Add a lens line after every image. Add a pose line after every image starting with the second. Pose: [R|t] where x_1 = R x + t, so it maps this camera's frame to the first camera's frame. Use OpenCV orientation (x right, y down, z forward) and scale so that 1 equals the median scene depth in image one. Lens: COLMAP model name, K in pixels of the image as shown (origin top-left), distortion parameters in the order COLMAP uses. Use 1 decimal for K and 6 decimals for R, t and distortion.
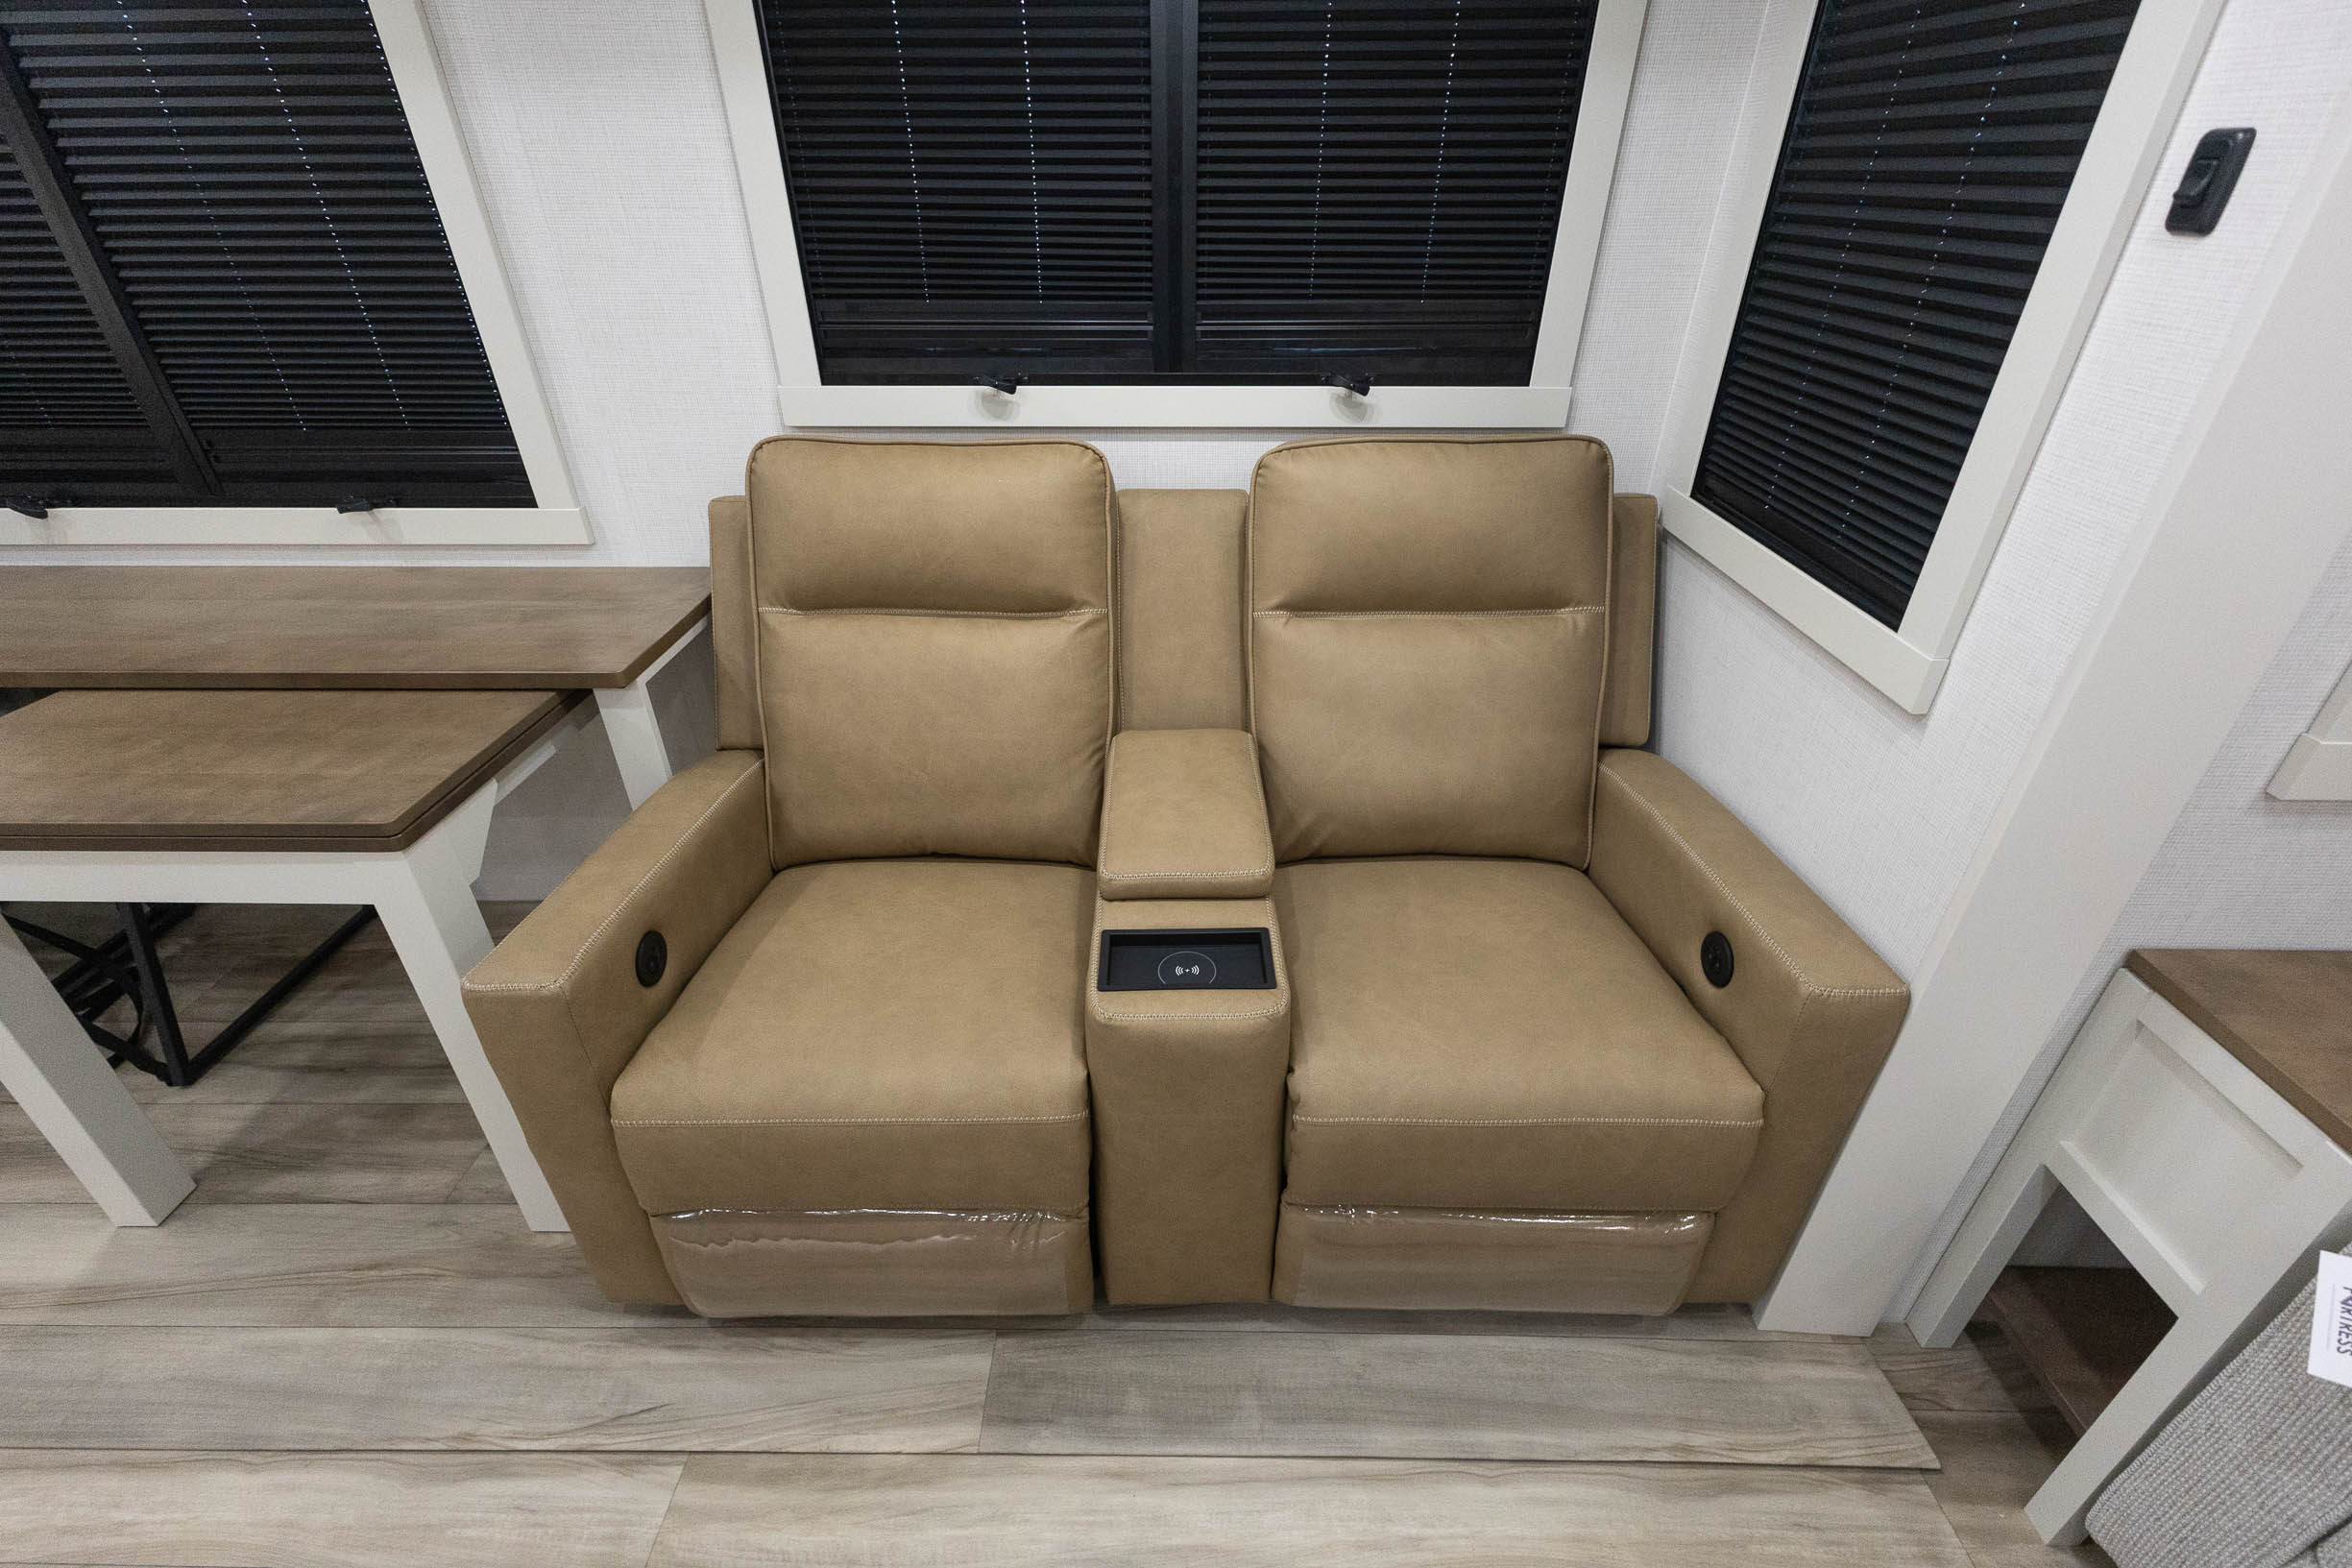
lens RADIAL K [[1022.8, 0, 1172.2], [0, 1022.8, 779.4], [0, 0, 1]] dist [0.018353, -0.004684]
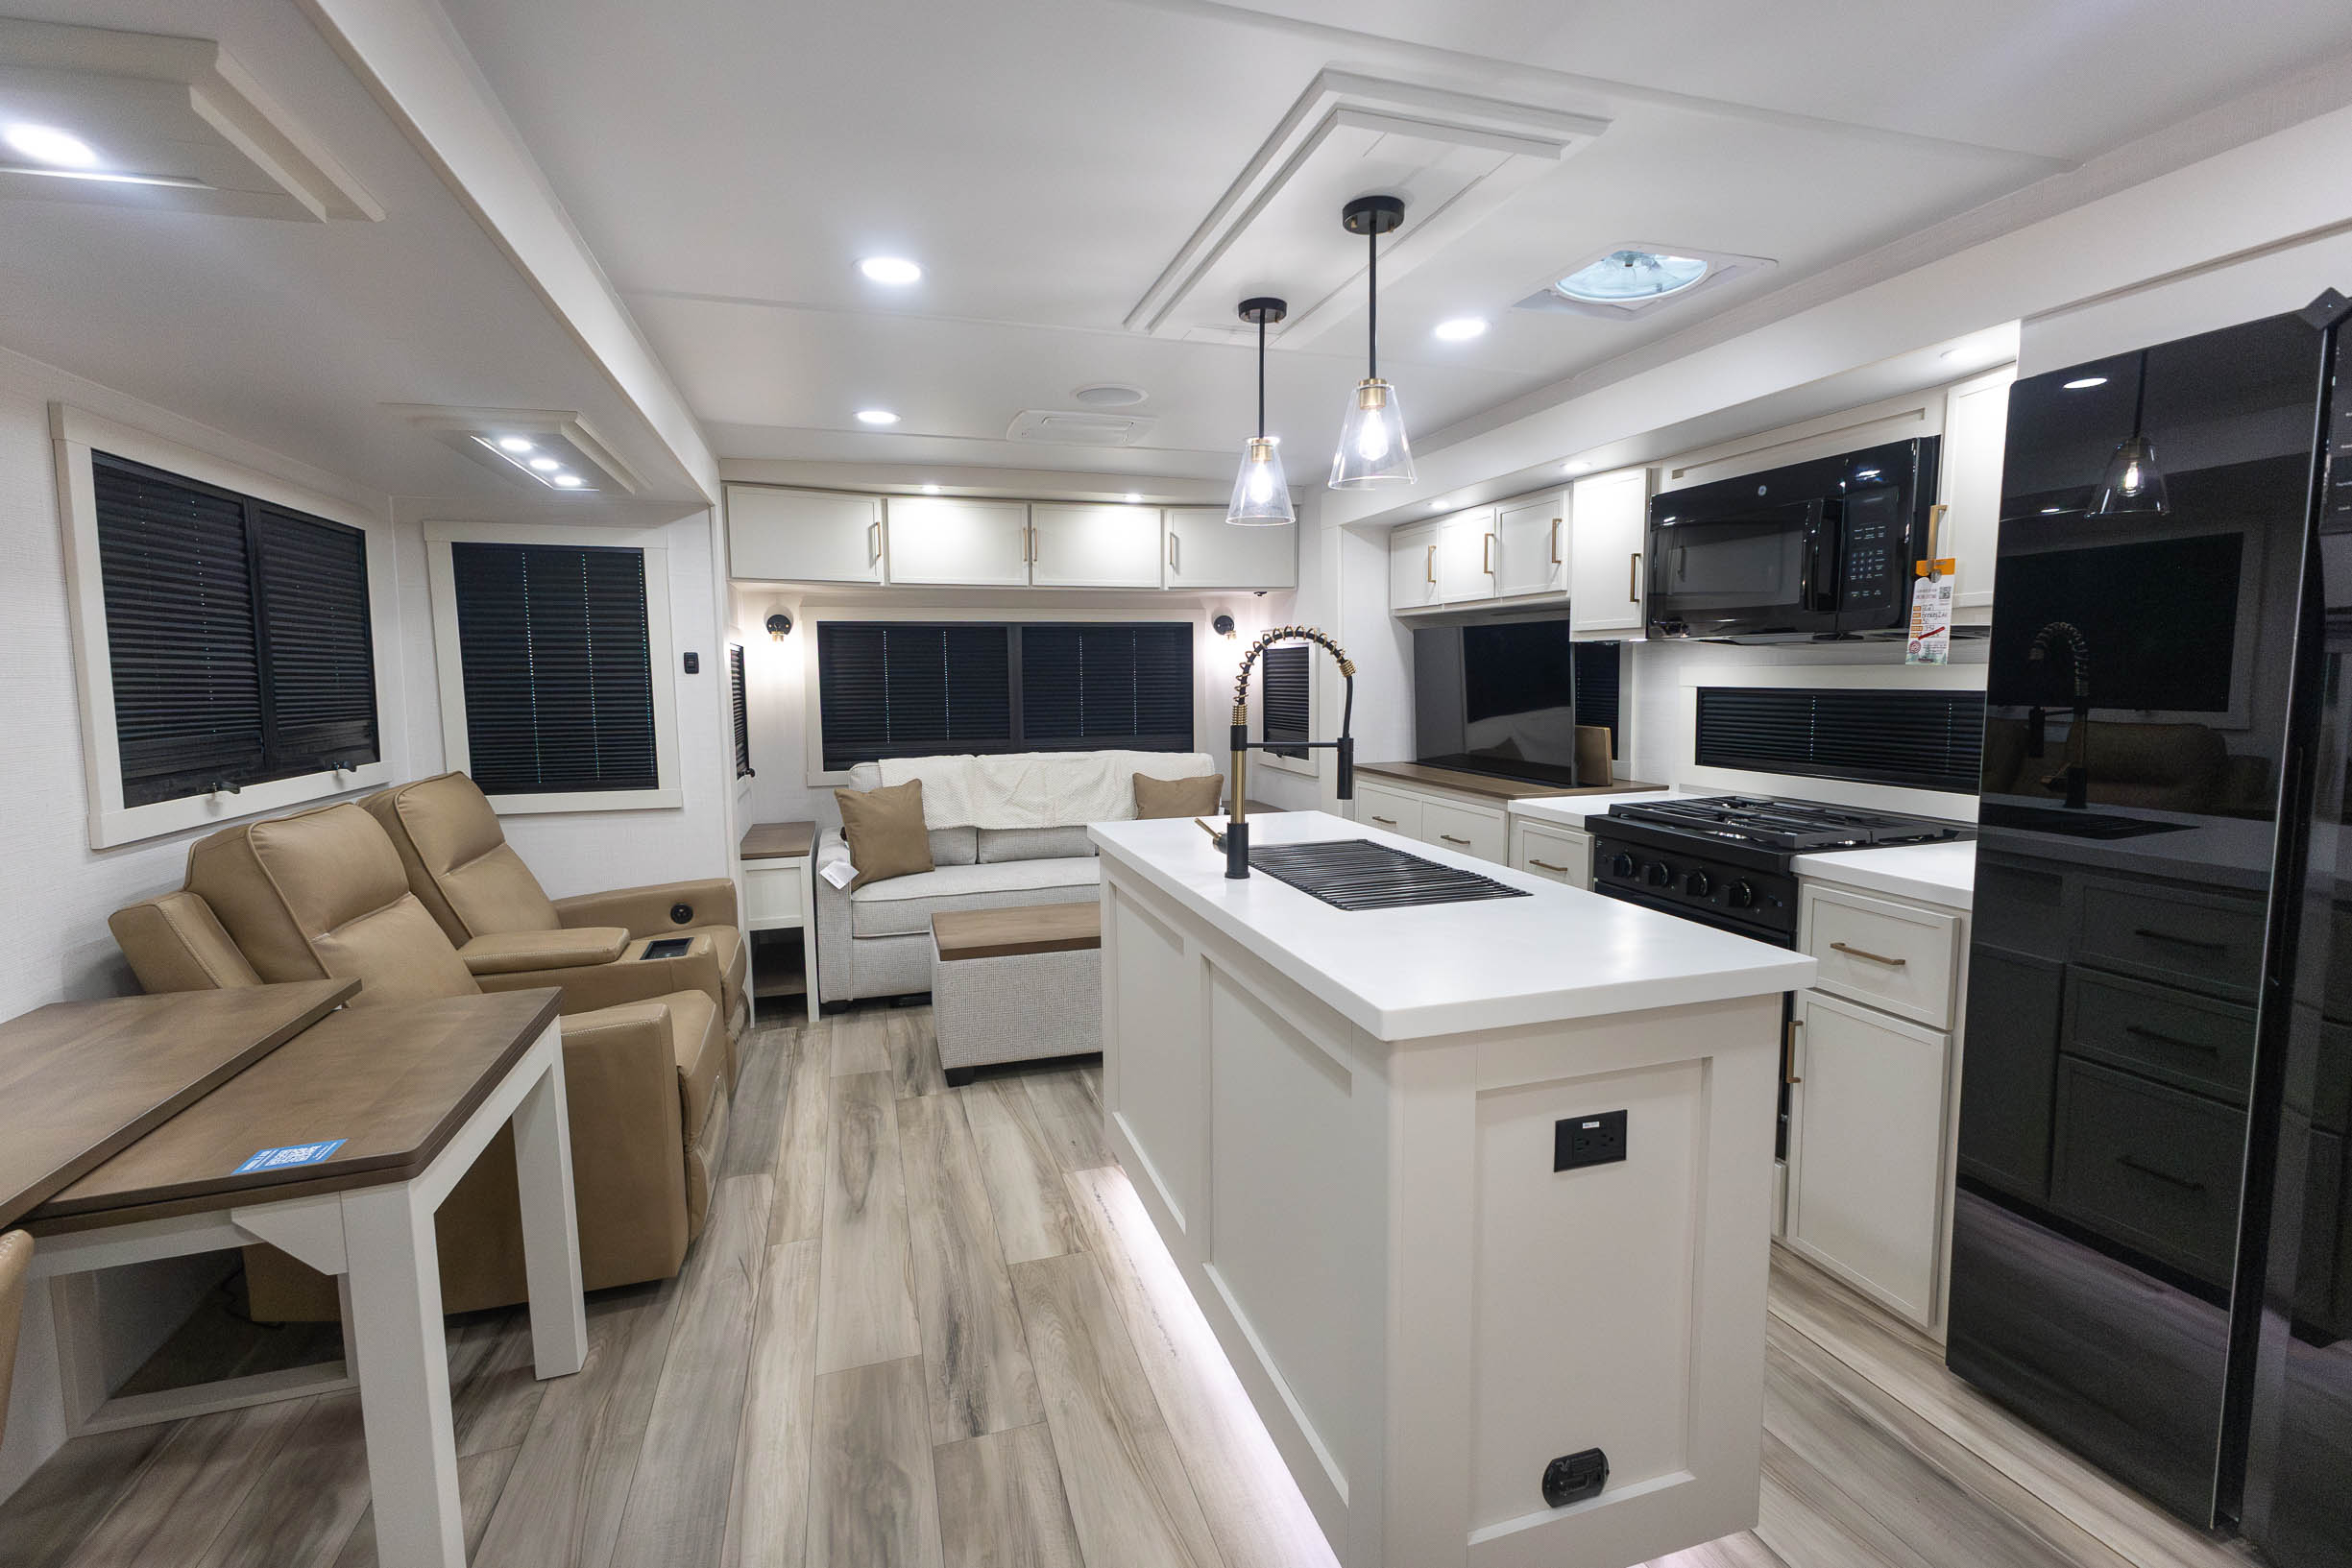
lens RADIAL K [[1022.8, 0, 1168.5], [0, 1022.8, 780.6], [0, 0, 1]] dist [0.018353, -0.004684]
pose [[-0.308653, -0.094407, 0.946478, -2.116967], [0.496008, 0.833082, 0.244848, -0.126326], [-0.811609, 0.545034, -0.210307, 0.306296]]
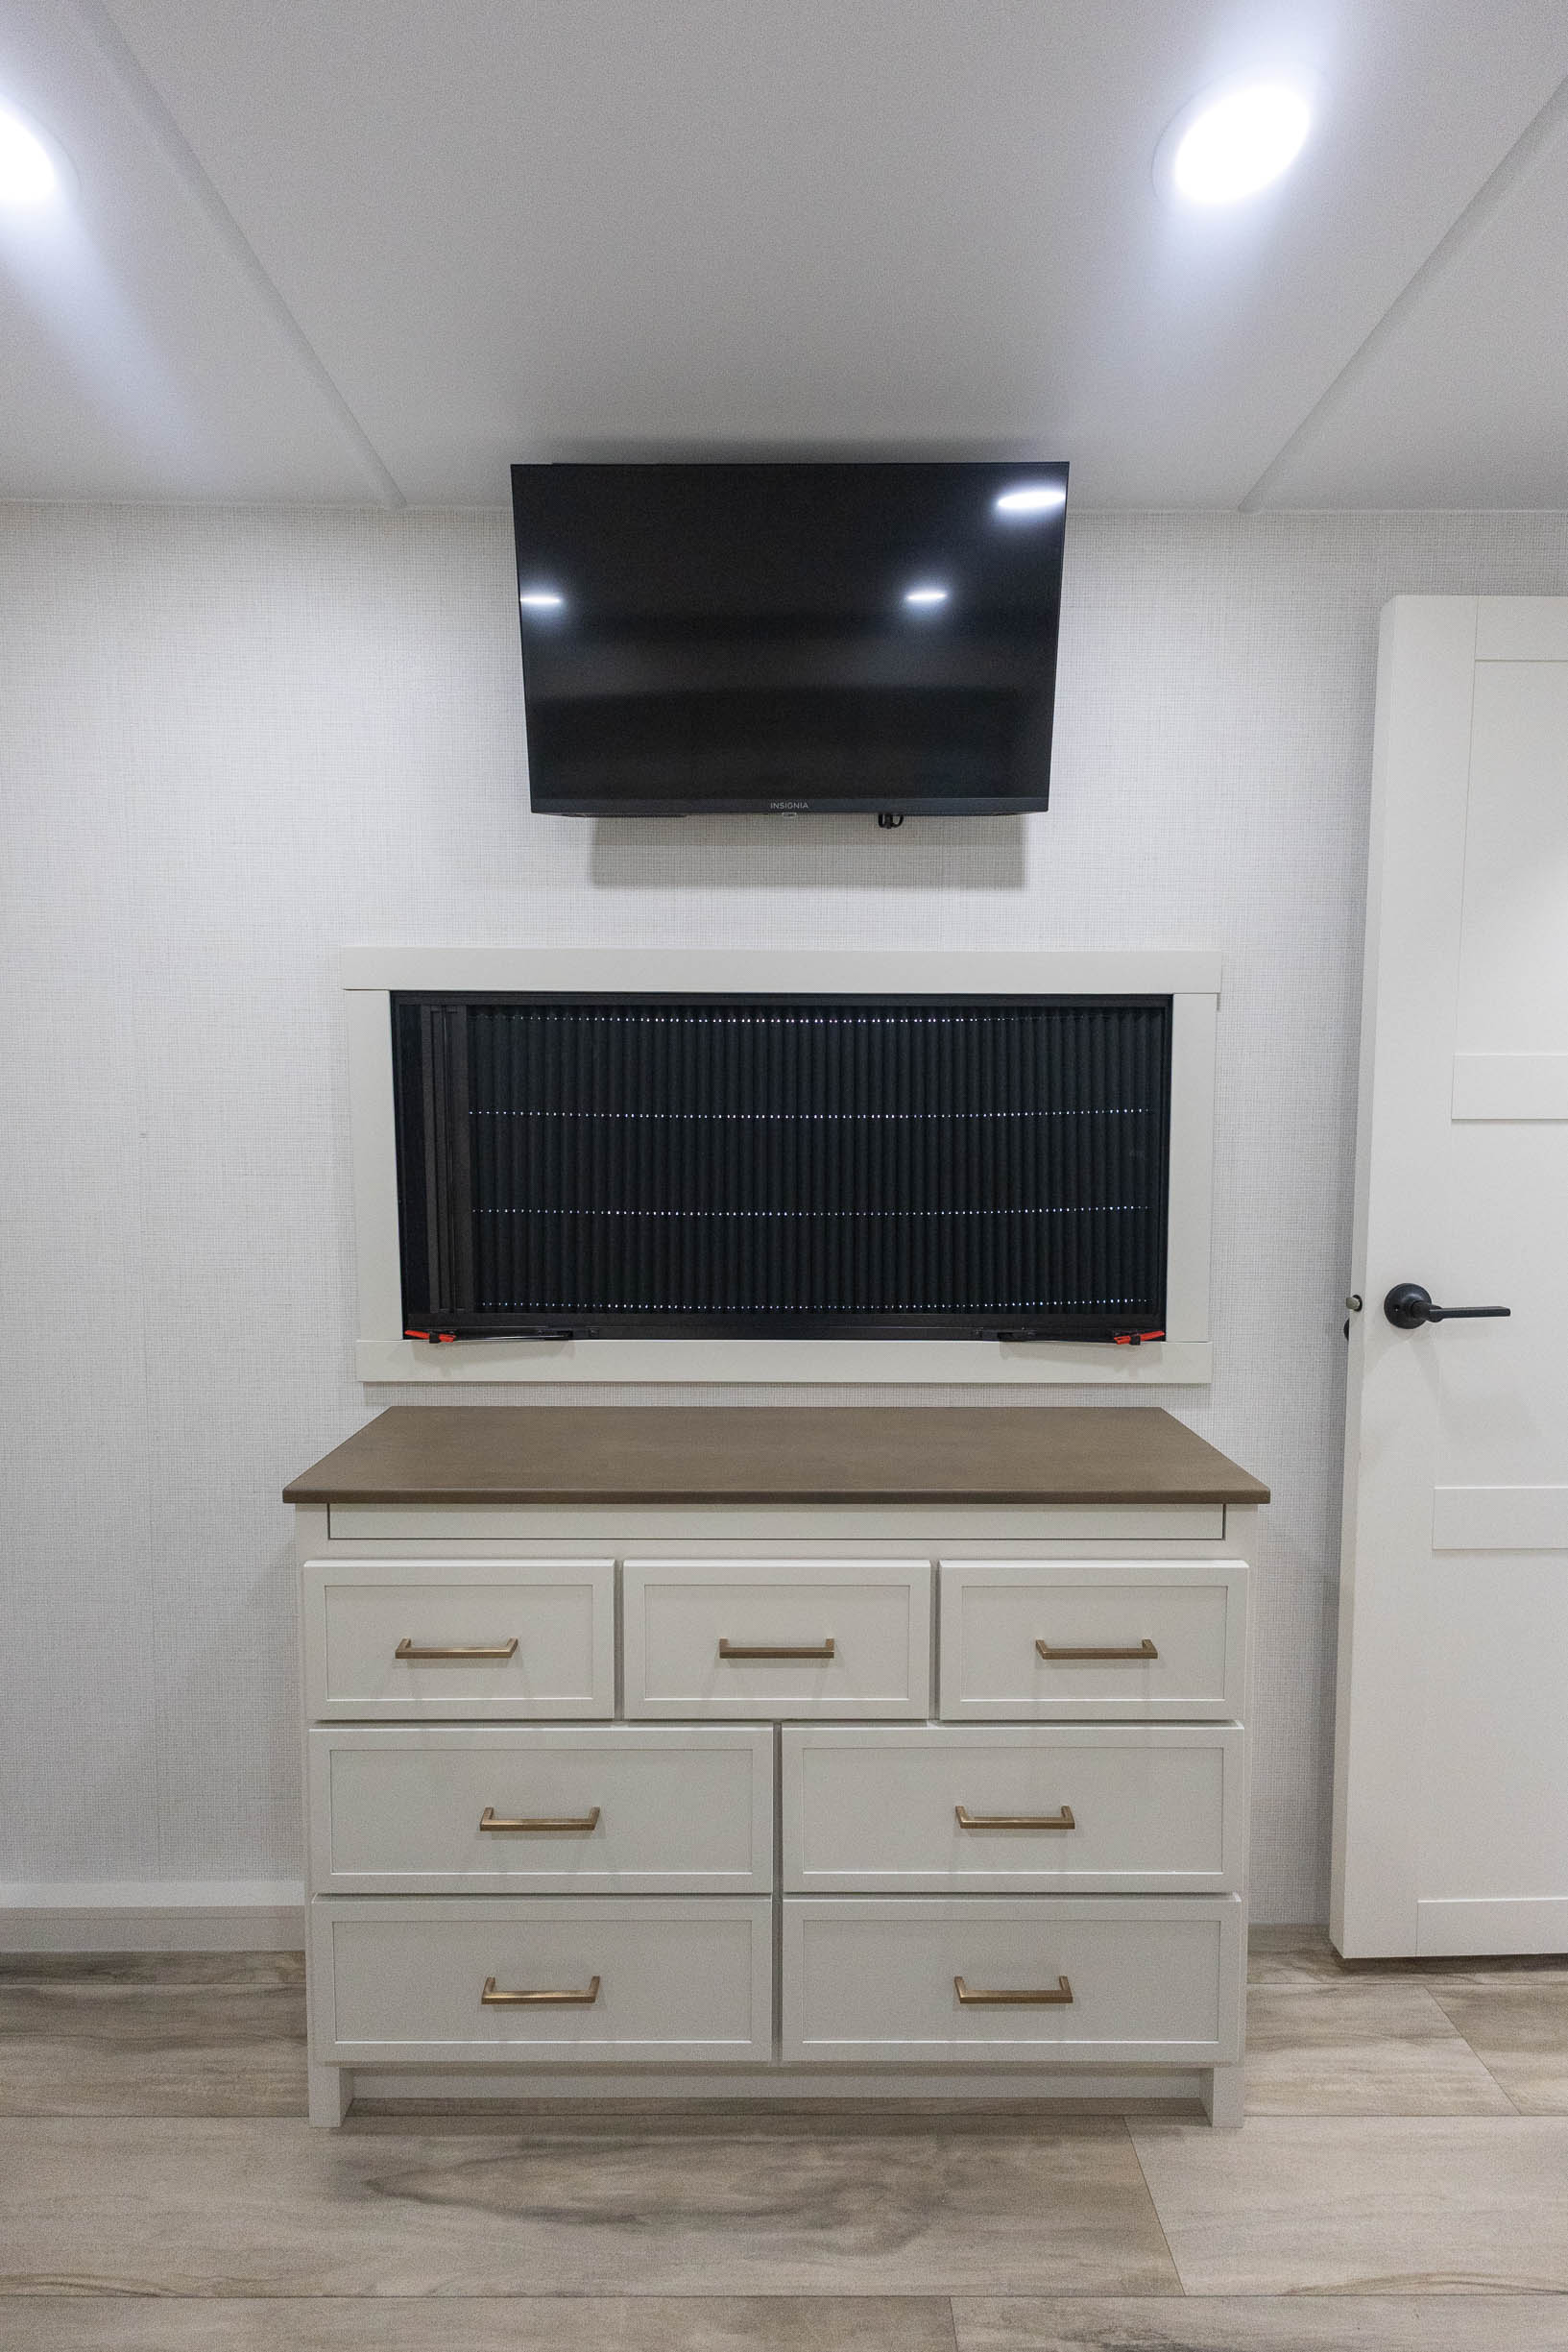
lens RADIAL K [[1022.8, 0, 782.4], [0, 1022.8, 1170.9], [0, 0, 1]] dist [0.018353, -0.004684]
pose [[0.999845, 0.000281, 0.017632, -1.084799], [0.007823, 0.889029, -0.457785, 0.301775], [-0.015804, 0.457852, 0.888888, -0.361463]]
